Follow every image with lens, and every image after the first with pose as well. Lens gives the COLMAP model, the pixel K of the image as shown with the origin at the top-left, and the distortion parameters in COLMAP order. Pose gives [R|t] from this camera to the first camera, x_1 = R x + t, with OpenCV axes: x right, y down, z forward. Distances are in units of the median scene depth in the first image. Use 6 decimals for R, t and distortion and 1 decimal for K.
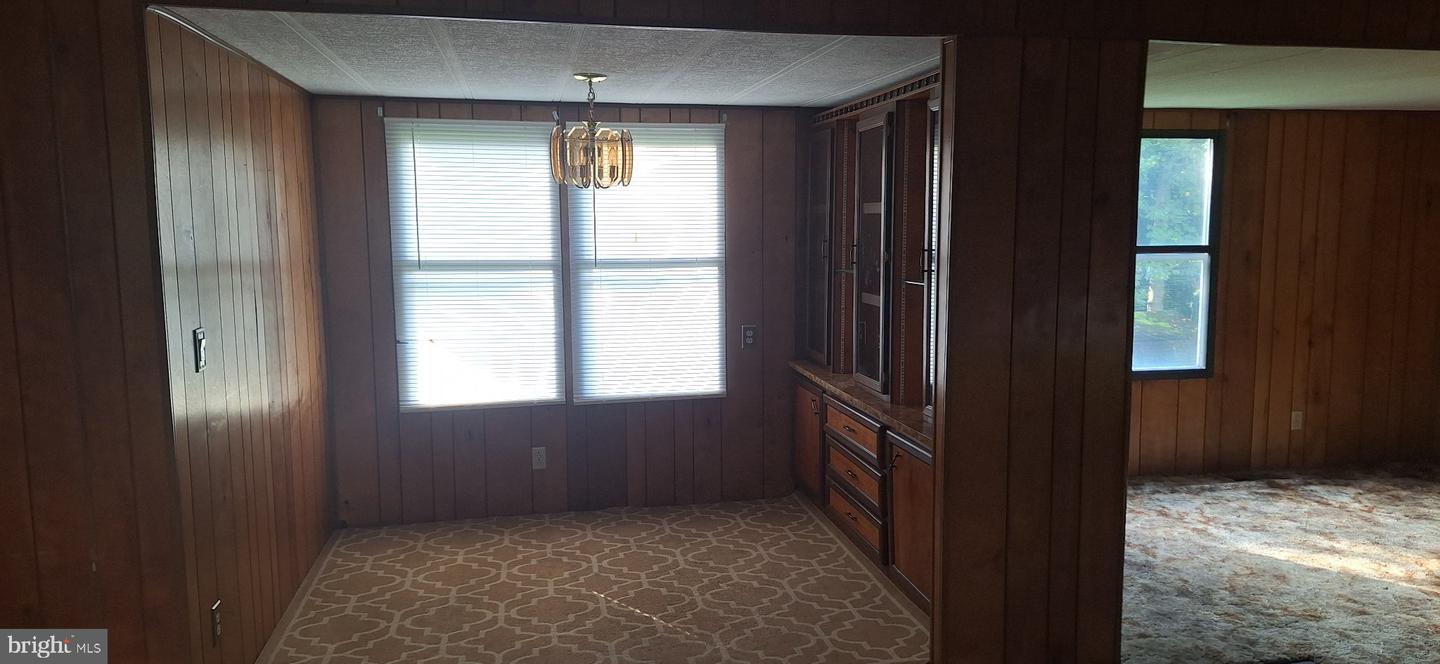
lens RADIAL K [[988.6, 0, 737.3], [0, 988.6, 332.2], [0, 0, 1]] dist [0.141651, -0.177711]
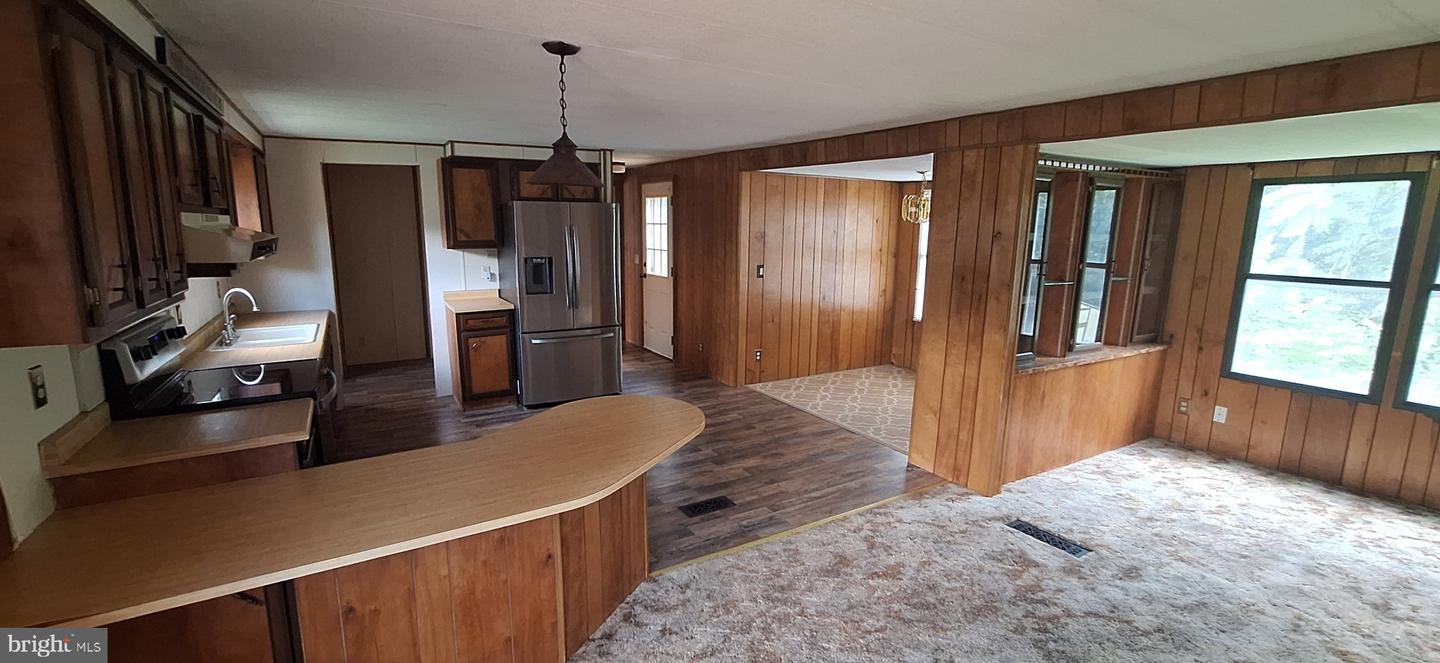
lens RADIAL K [[603.6, 0, 720.0], [0, 603.6, 331.5], [0, 0, 1]] dist [-0.000933, 0.000704]
pose [[0.329841, 0.174948, -0.927684, 1.002210], [-0.125464, 0.982085, 0.140599, -0.042947], [0.935662, 0.070016, 0.345882, 0.145814]]
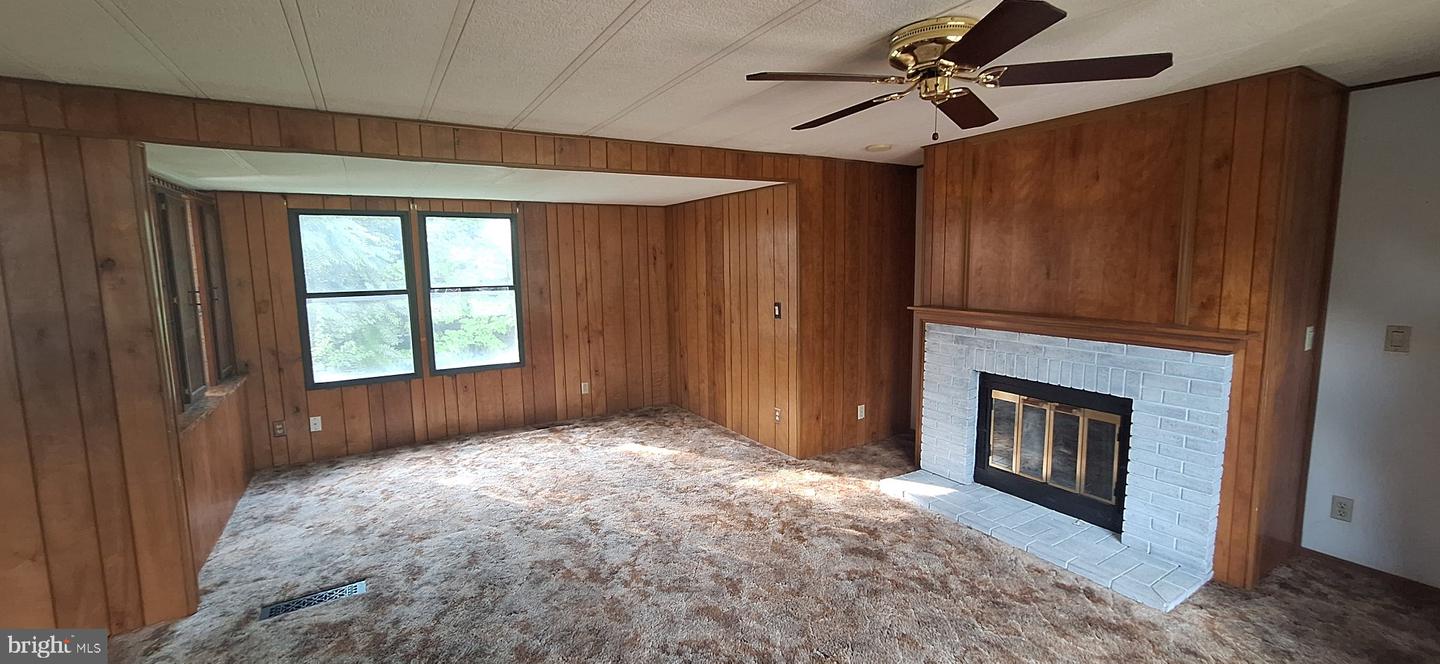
lens RADIAL K [[572.4, 0, 720.0], [0, 572.4, 332.0], [0, 0, 1]] dist [-0.000980, 0.000143]
pose [[0.939793, -0.049920, 0.338080, 0.680190], [0.046315, 0.998751, 0.018726, -0.019274], [-0.338592, -0.001941, 0.940931, 0.054233]]
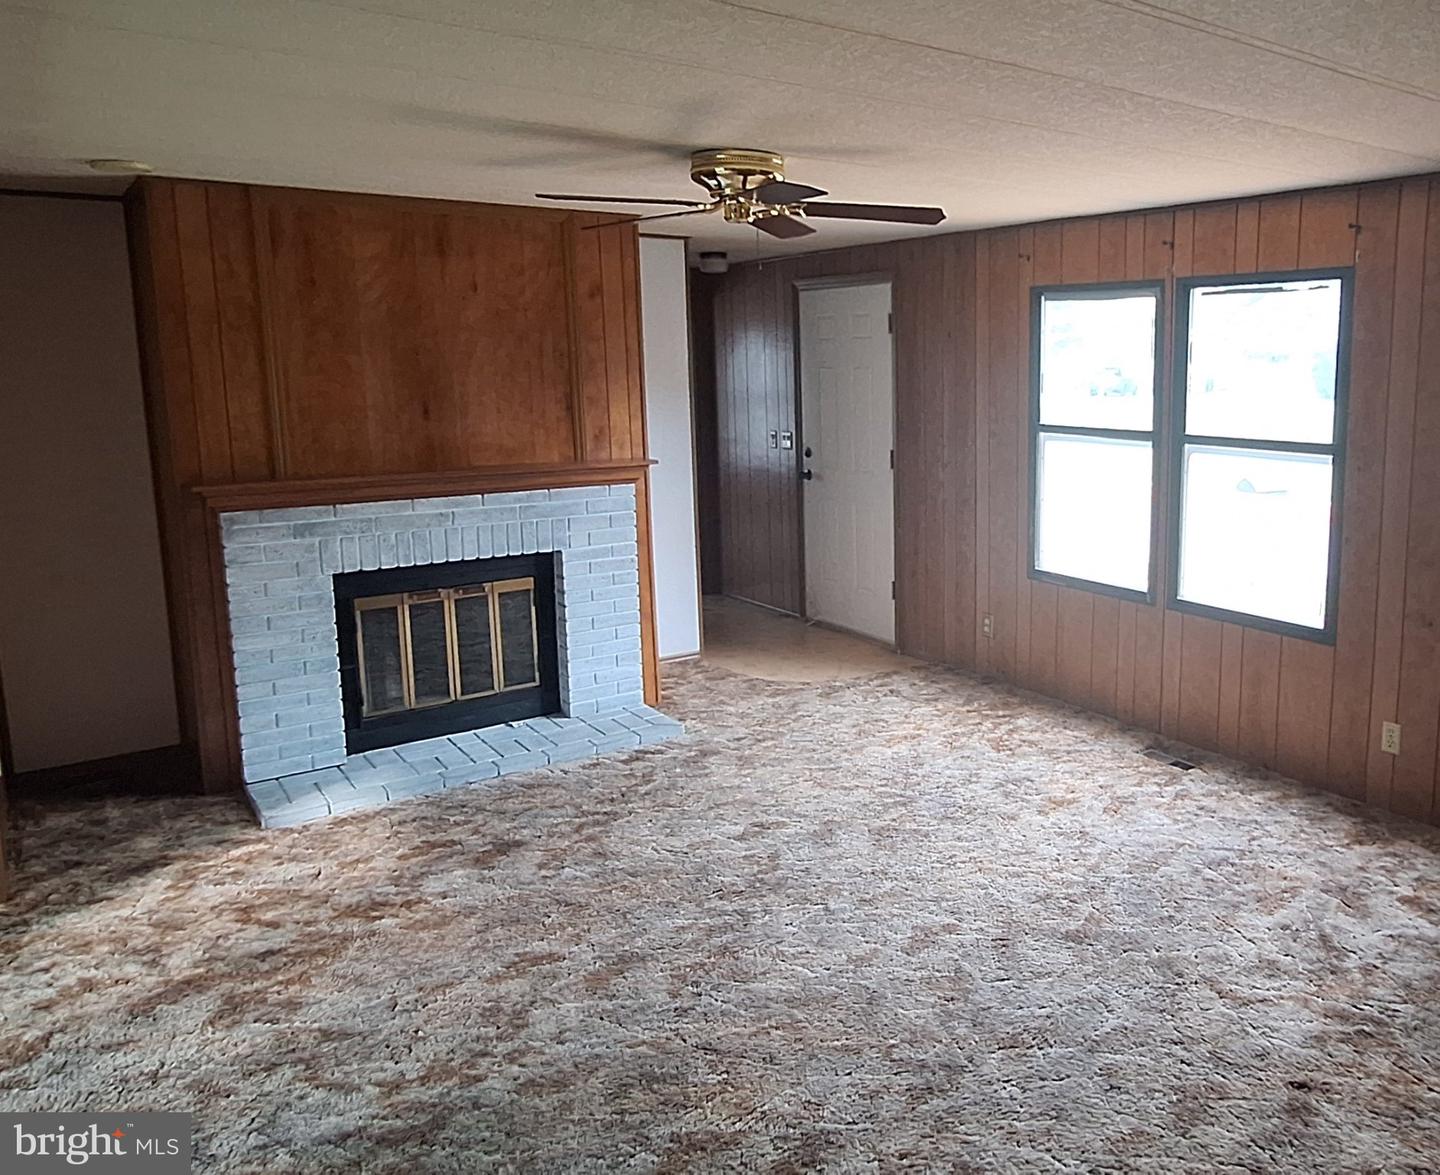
lens RADIAL K [[1110.5, 0, 896.1], [0, 1110.5, 536.2], [0, 0, 1]] dist [-0.001423, 0.010579]
pose [[-0.436372, -0.129437, 0.890408, 0.155980], [0.112692, 0.973944, 0.196808, -0.112079], [-0.892682, 0.186223, -0.410415, 0.727235]]
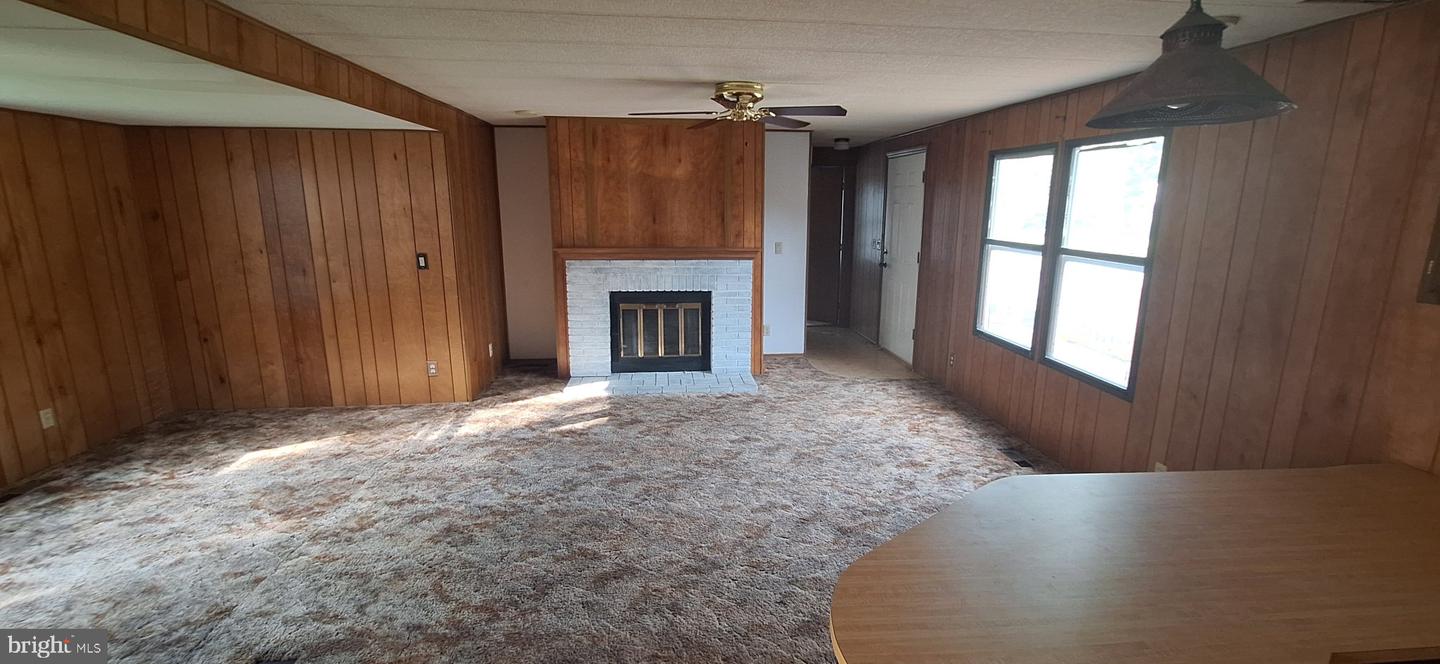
lens RADIAL K [[603.6, 0, 720.0], [0, 603.6, 332.0], [0, 0, 1]] dist [-0.000933, 0.000704]
pose [[0.106008, -0.198590, 0.974333, 0.074290], [0.108180, 0.976341, 0.187230, -0.058249], [-0.988463, 0.085555, 0.124983, 0.378026]]
